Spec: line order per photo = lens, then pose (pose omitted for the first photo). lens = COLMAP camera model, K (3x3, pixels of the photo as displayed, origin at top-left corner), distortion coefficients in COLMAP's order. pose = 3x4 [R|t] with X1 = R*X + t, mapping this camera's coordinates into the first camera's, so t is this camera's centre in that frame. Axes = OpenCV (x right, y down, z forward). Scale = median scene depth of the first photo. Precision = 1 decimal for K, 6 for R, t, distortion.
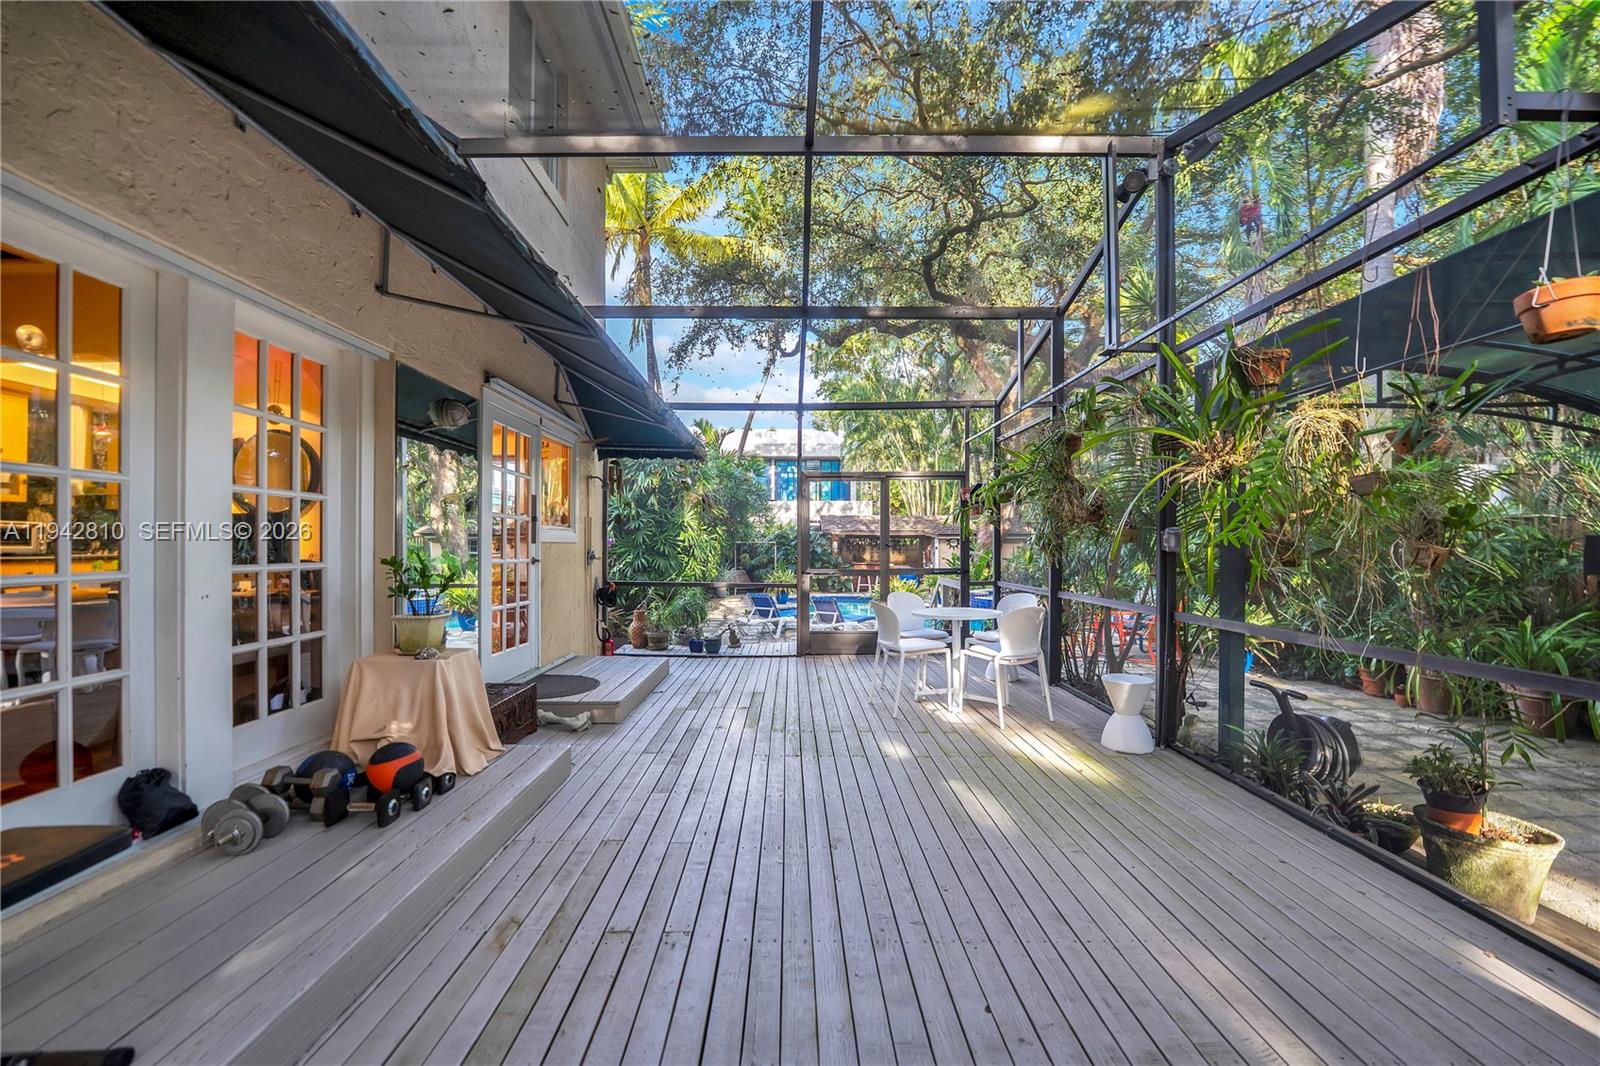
lens RADIAL K [[631.4, 0, 799.9], [0, 631.4, 551.1], [0, 0, 1]] dist [0.000072, 0.000011]
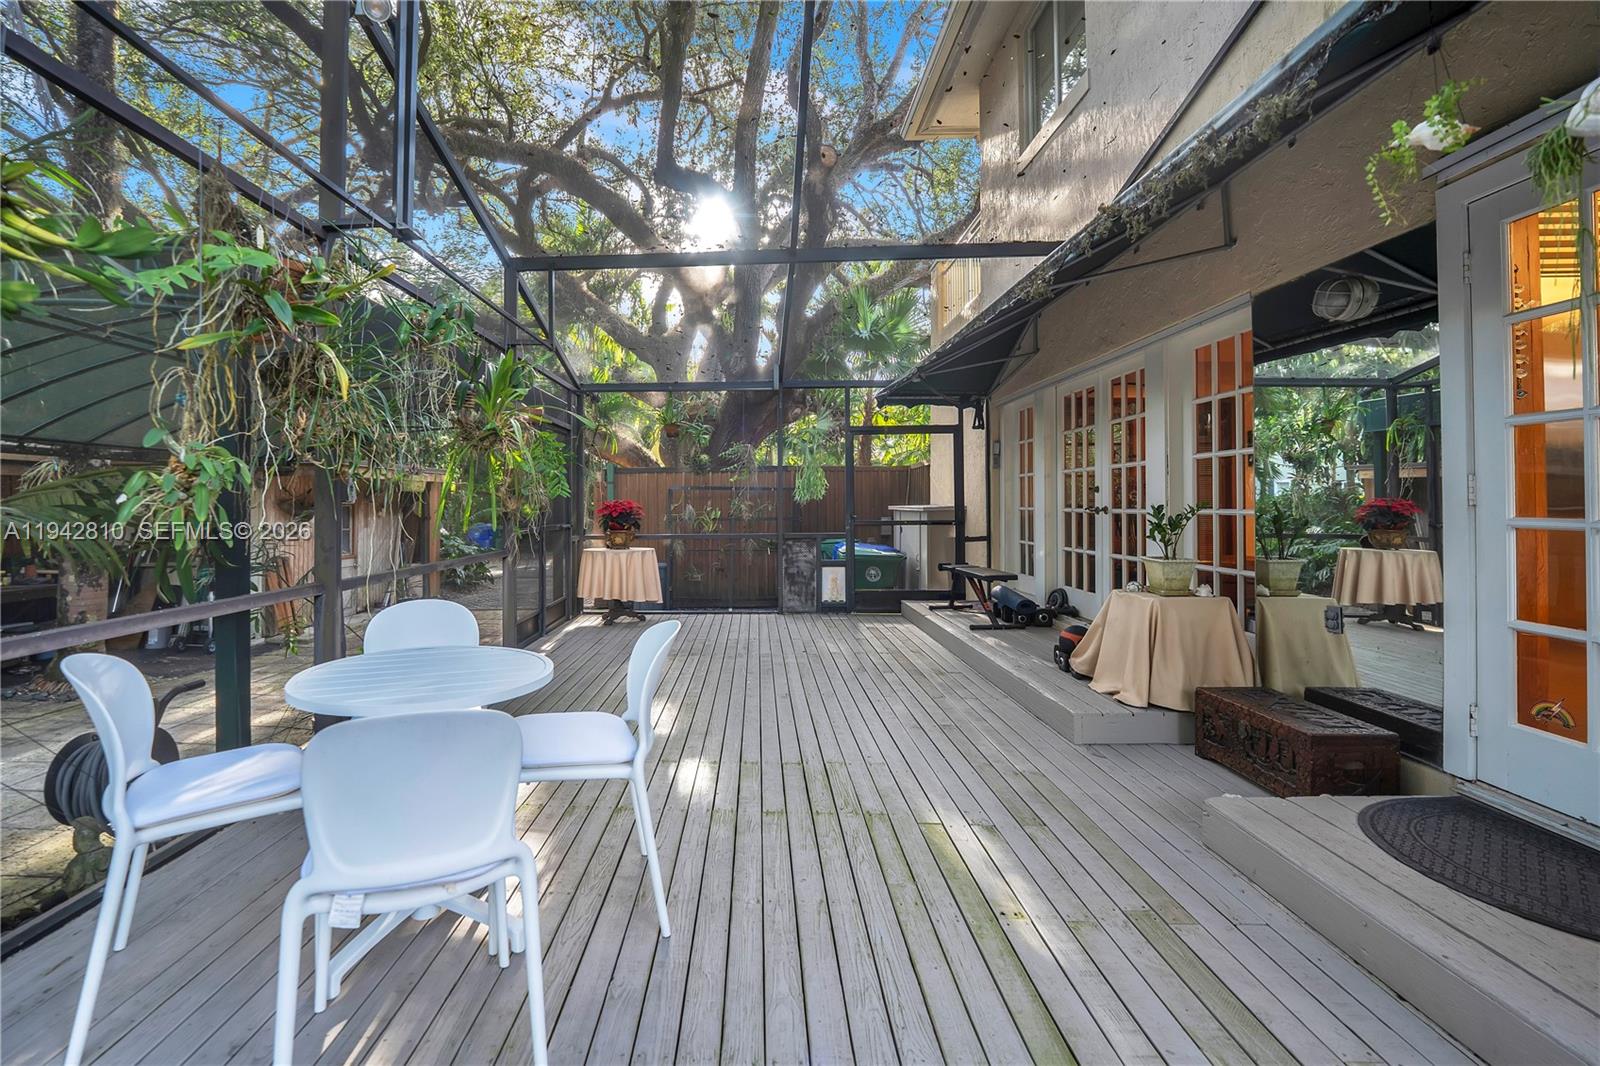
lens RADIAL K [[657.4, 0, 802.5], [0, 657.4, 496.8], [0, 0, 1]] dist [-0.000172, 0.000062]
pose [[-0.998577, -0.000554, -0.053321, 0.069429], [-0.000212, 0.999979, -0.006414, 0.002194], [0.053323, -0.006394, -0.998557, 1.752017]]
